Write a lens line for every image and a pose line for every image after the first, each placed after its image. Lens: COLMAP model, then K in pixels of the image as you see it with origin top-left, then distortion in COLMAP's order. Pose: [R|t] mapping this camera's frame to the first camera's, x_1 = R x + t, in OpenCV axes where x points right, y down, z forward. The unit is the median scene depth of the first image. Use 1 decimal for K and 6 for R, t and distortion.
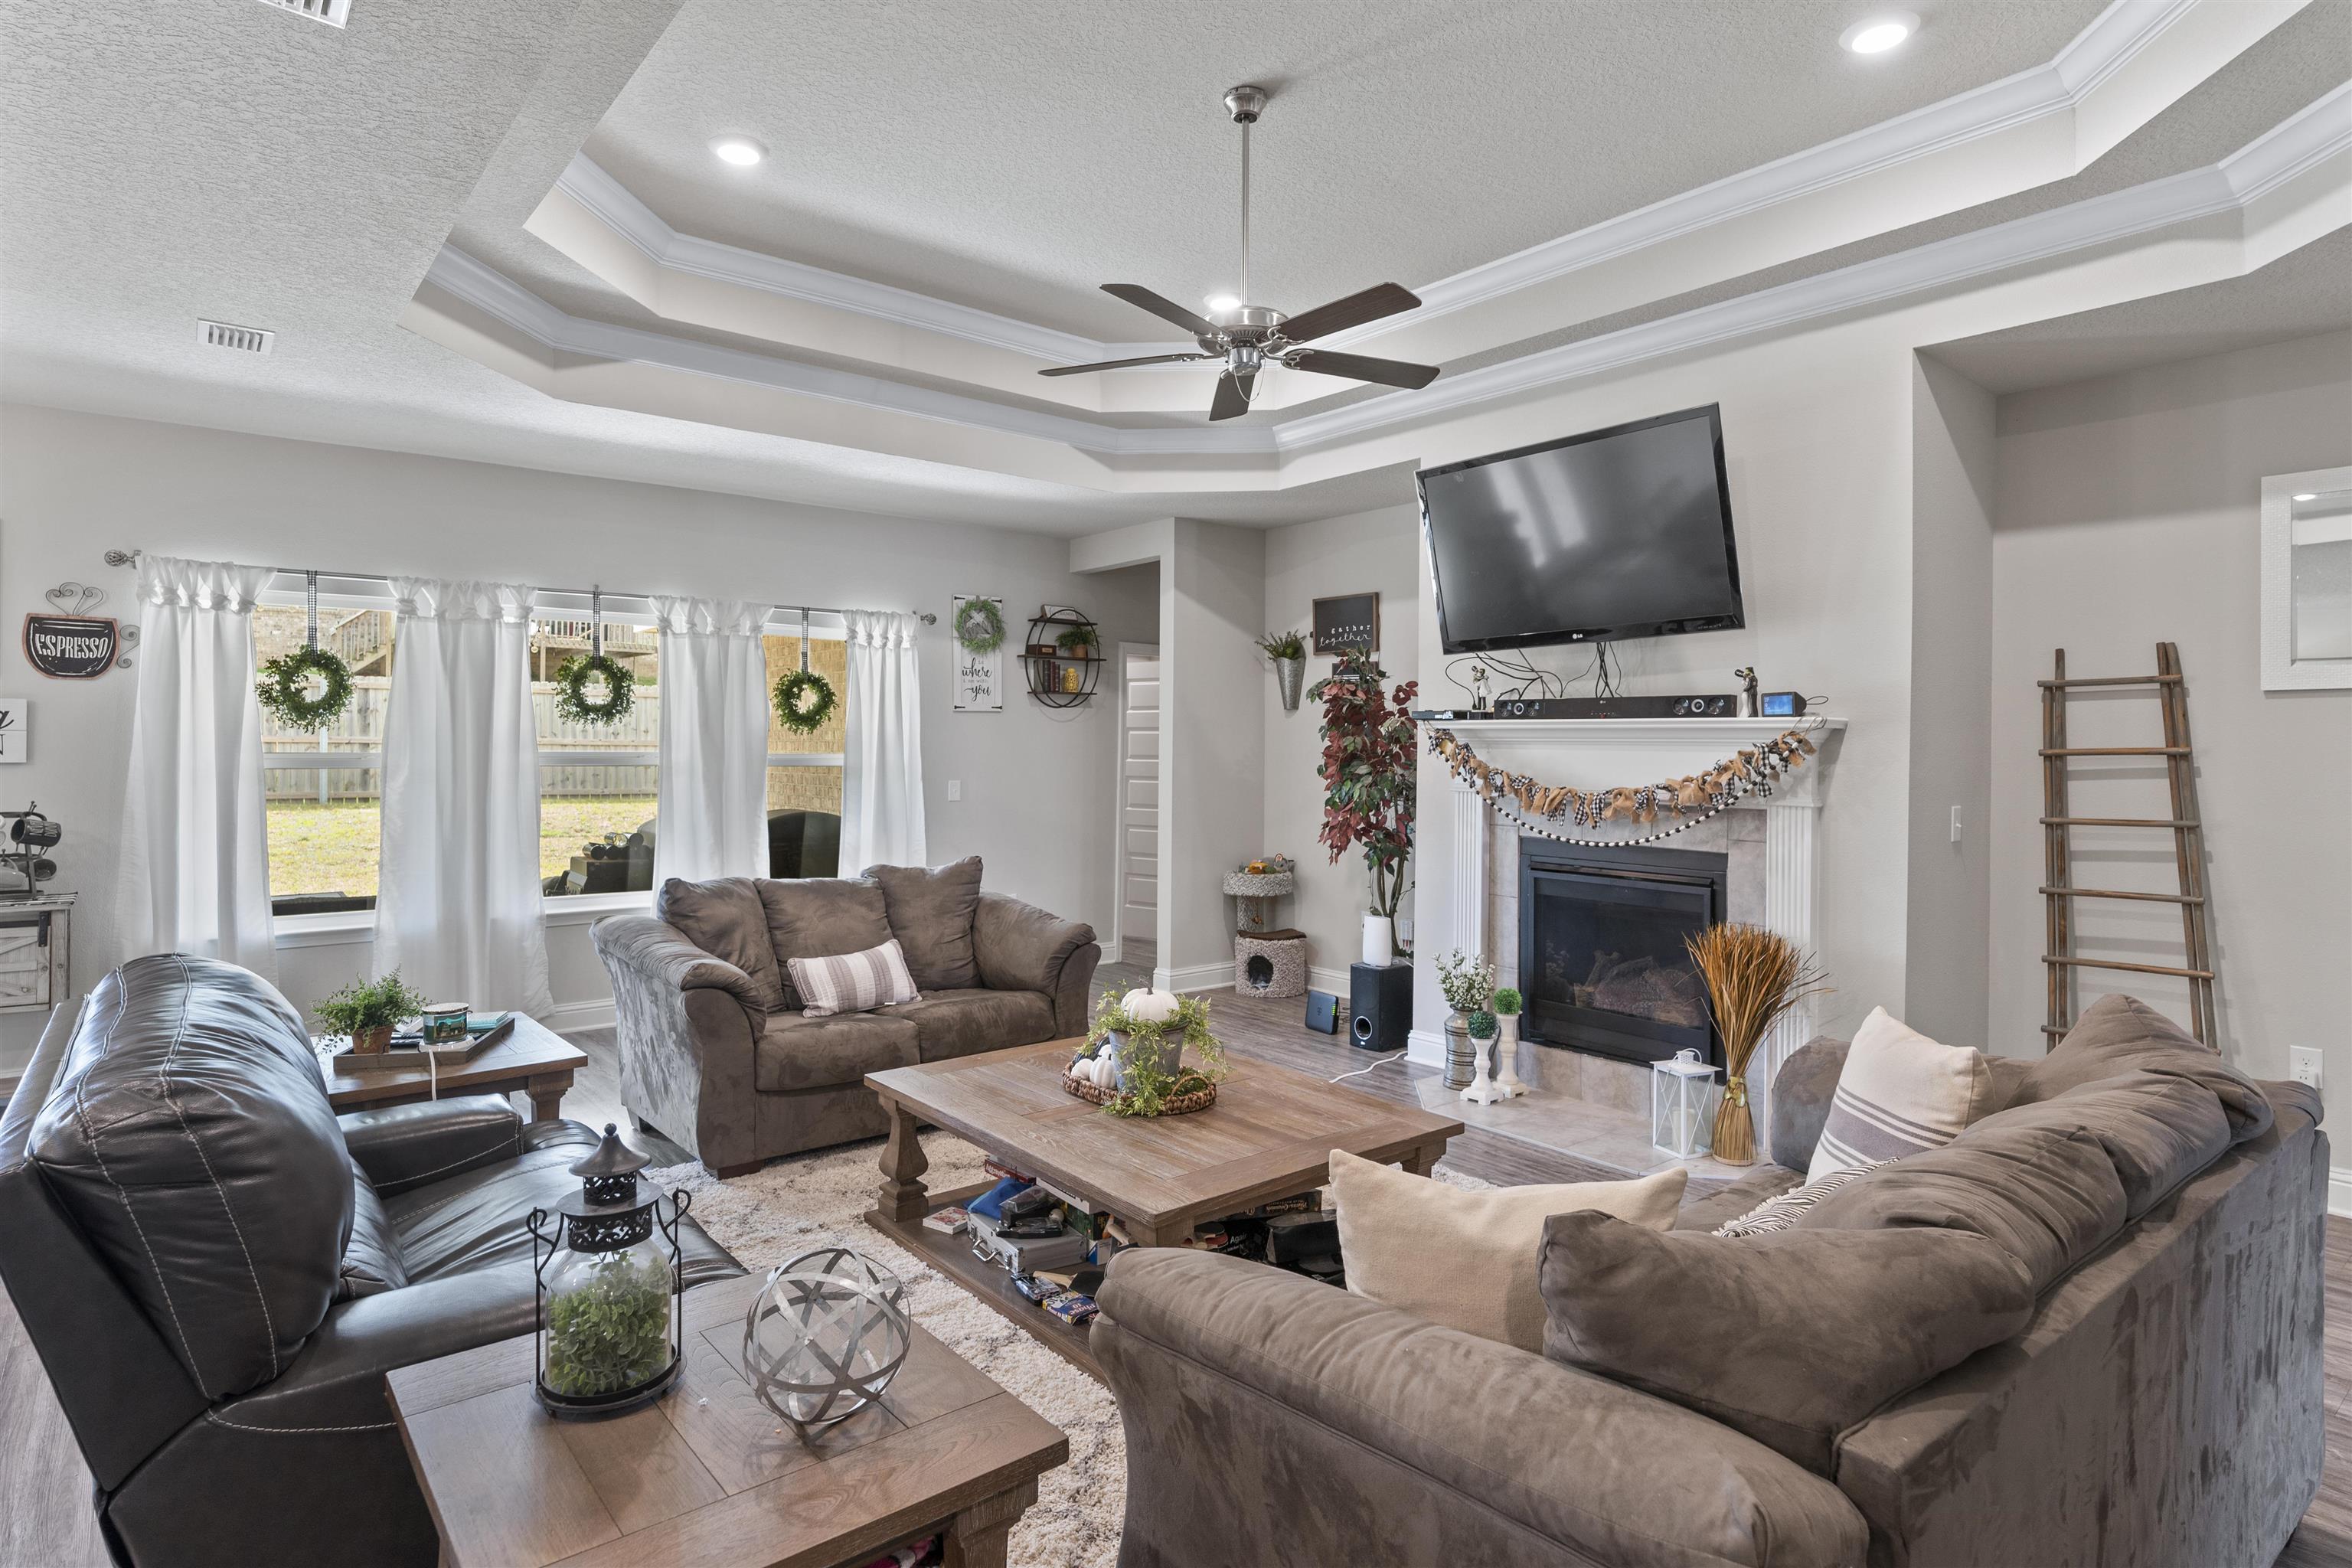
lens RADIAL K [[1248.9, 0, 1175.9], [0, 1248.9, 741.2], [0, 0, 1]] dist [-0.001008, -0.000126]
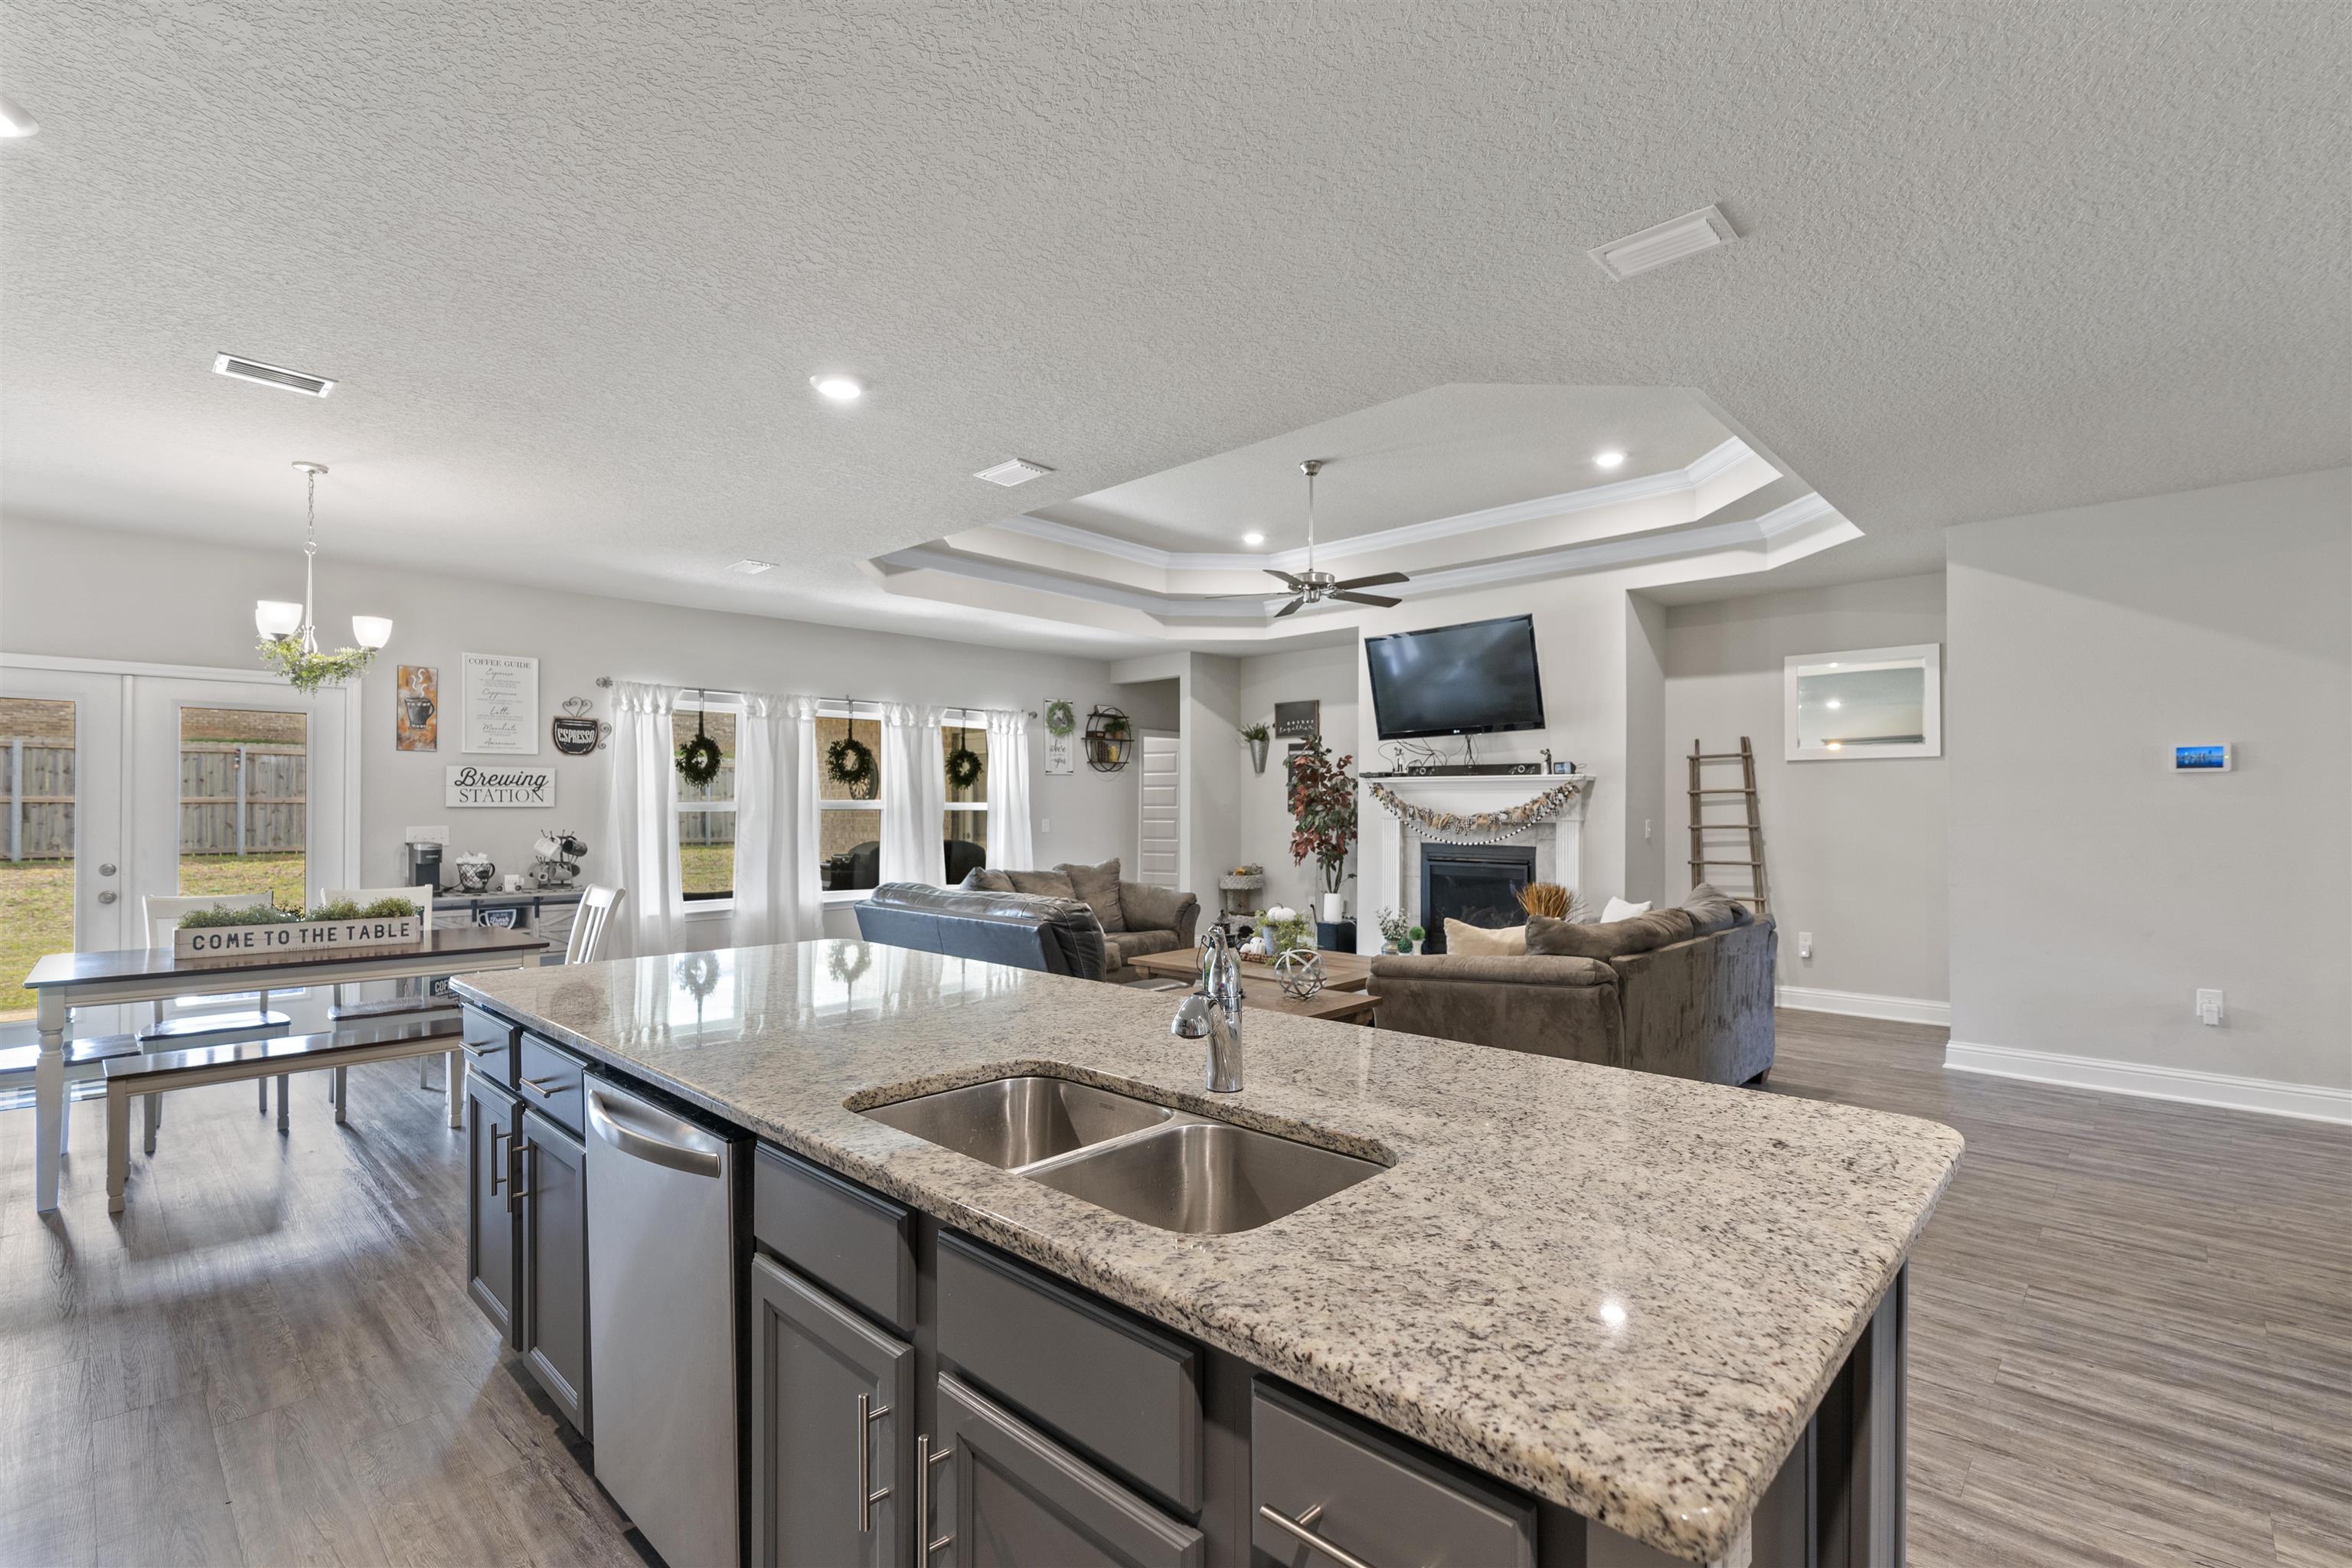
lens RADIAL K [[1056.9, 0, 1171.3], [0, 1056.9, 797.5], [0, 0, 1]] dist [-0.007535, 0.000768]
pose [[0.992040, -0.006526, 0.125752, -0.271073], [0.006982, 0.999971, -0.003181, 0.014340], [-0.125727, 0.004034, 0.992057, -0.458028]]
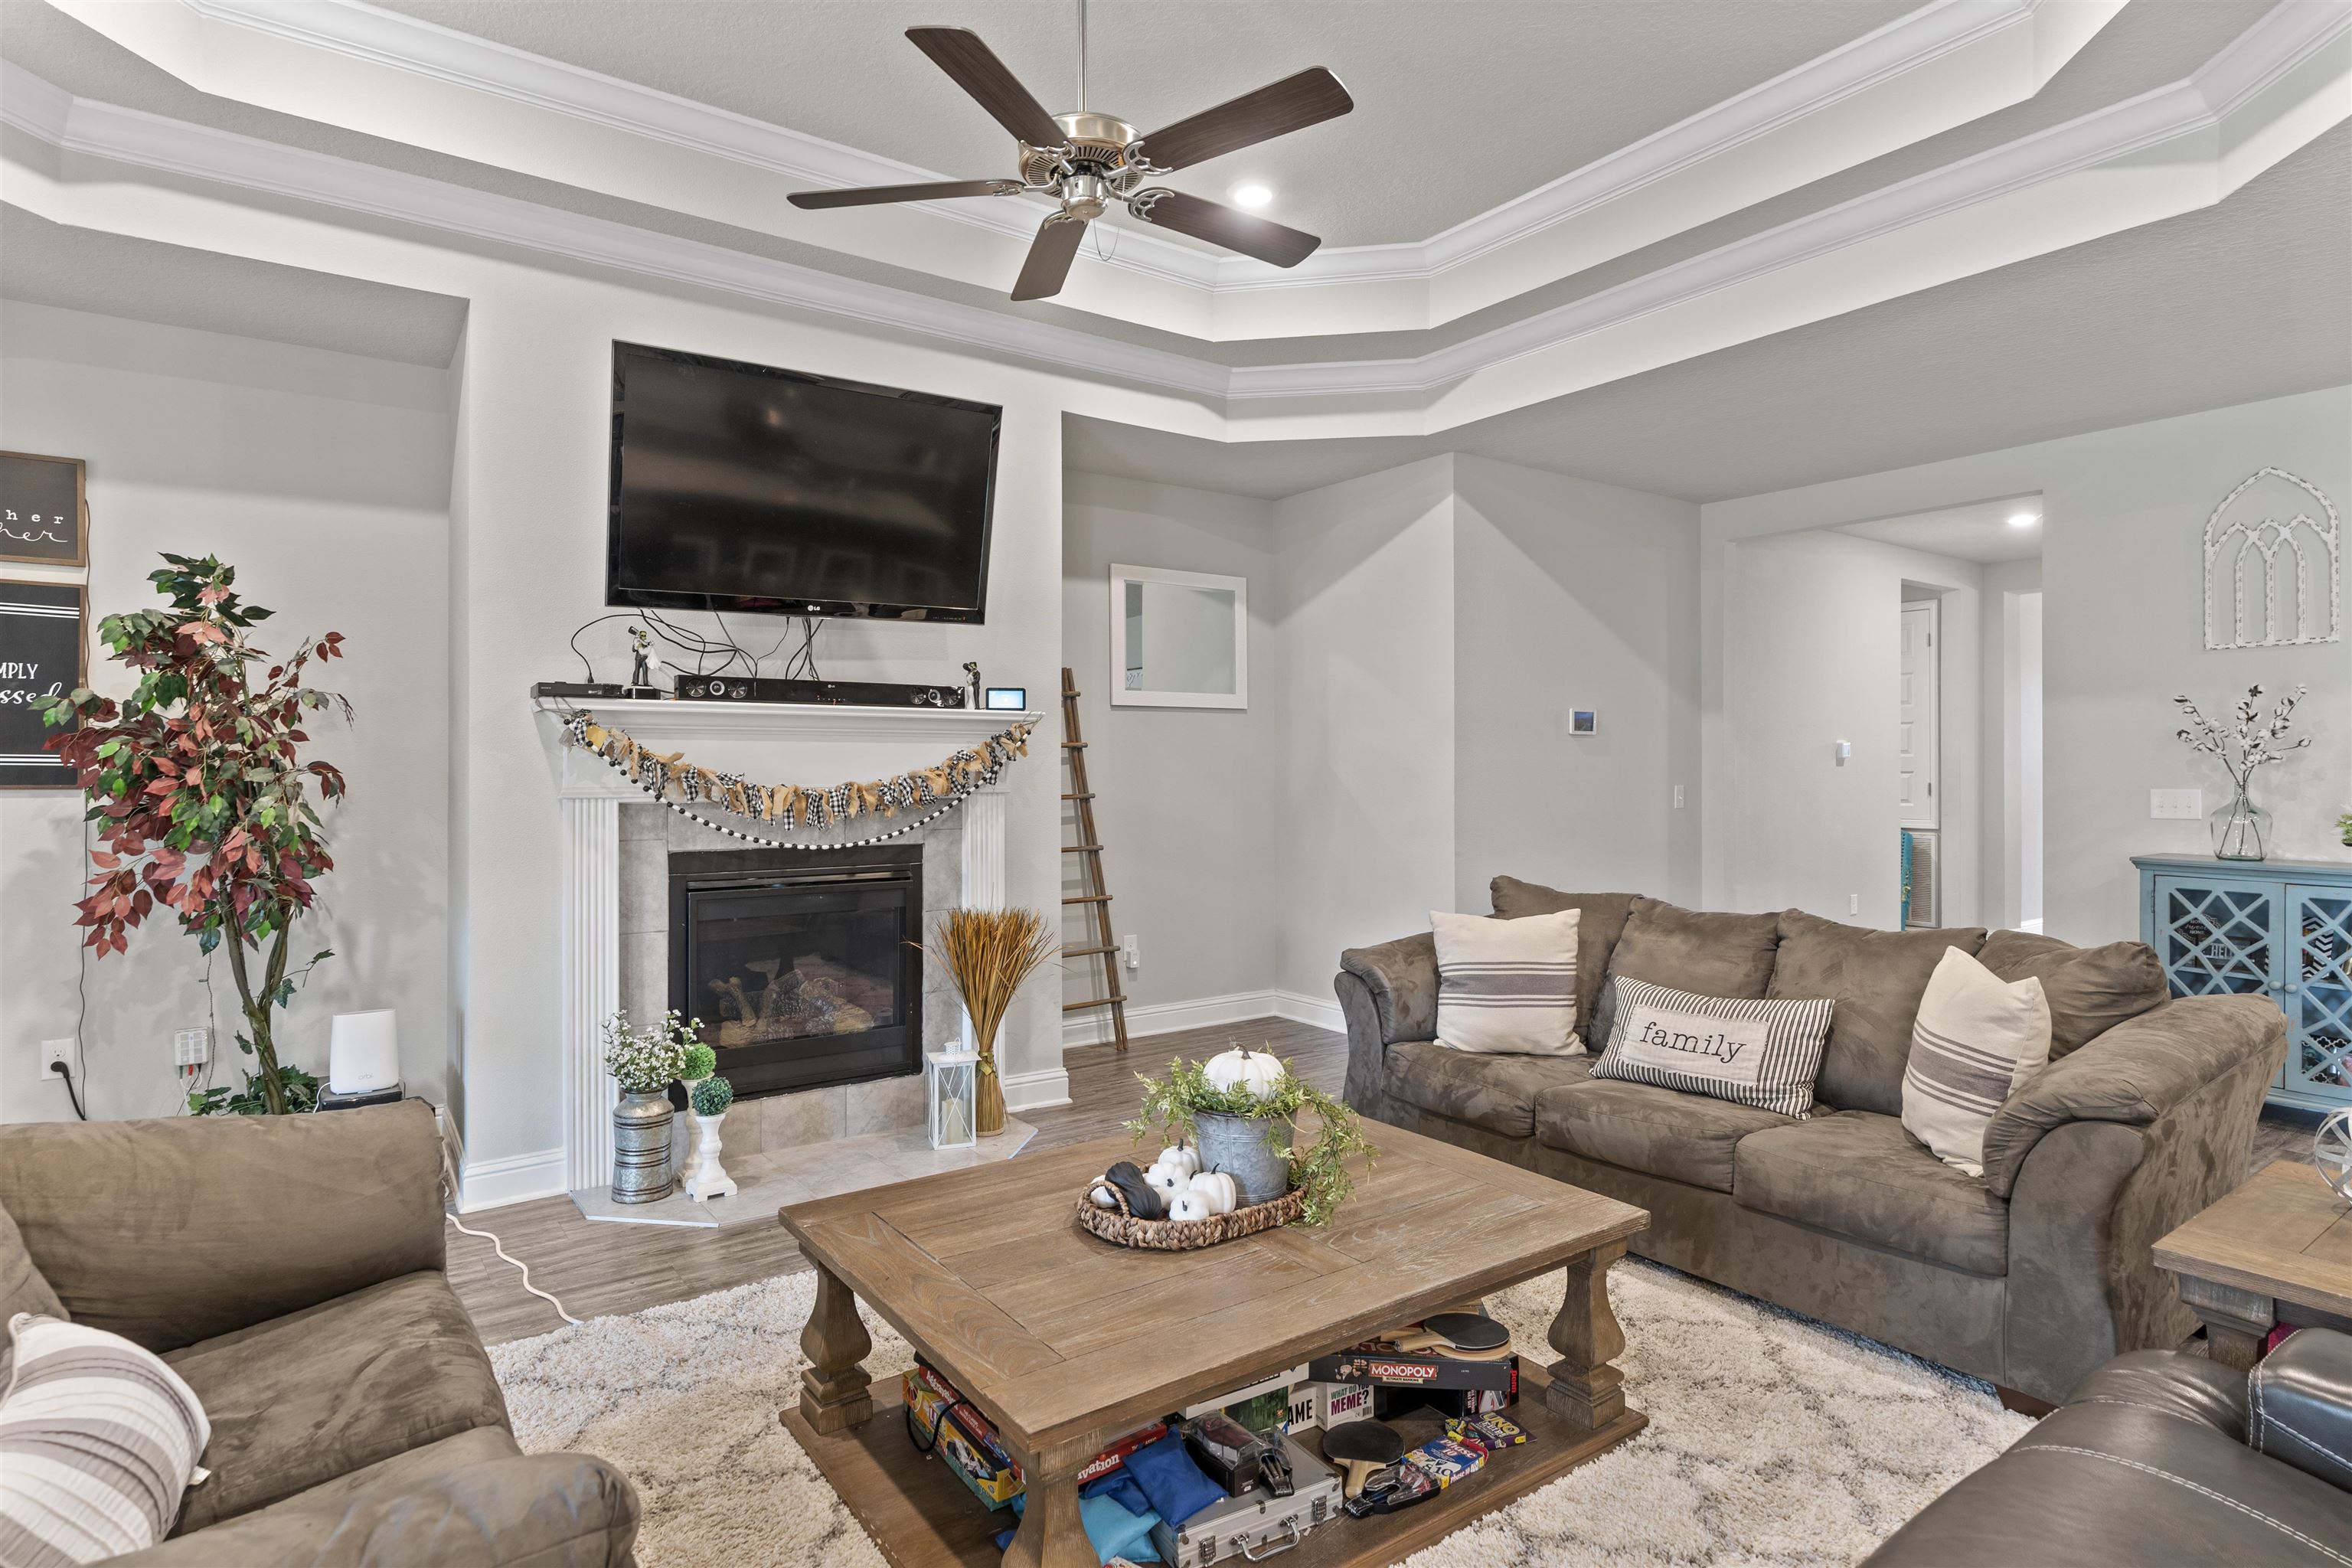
lens RADIAL K [[1245.2, 0, 1178.9], [0, 1245.2, 757.8], [0, 0, 1]] dist [-0.003639, -0.000181]
pose [[0.064494, 0.000625, 0.997918, -0.481865], [-0.000709, 1.000000, -0.000581, 0.018238], [-0.997918, -0.000670, 0.064495, 0.639227]]
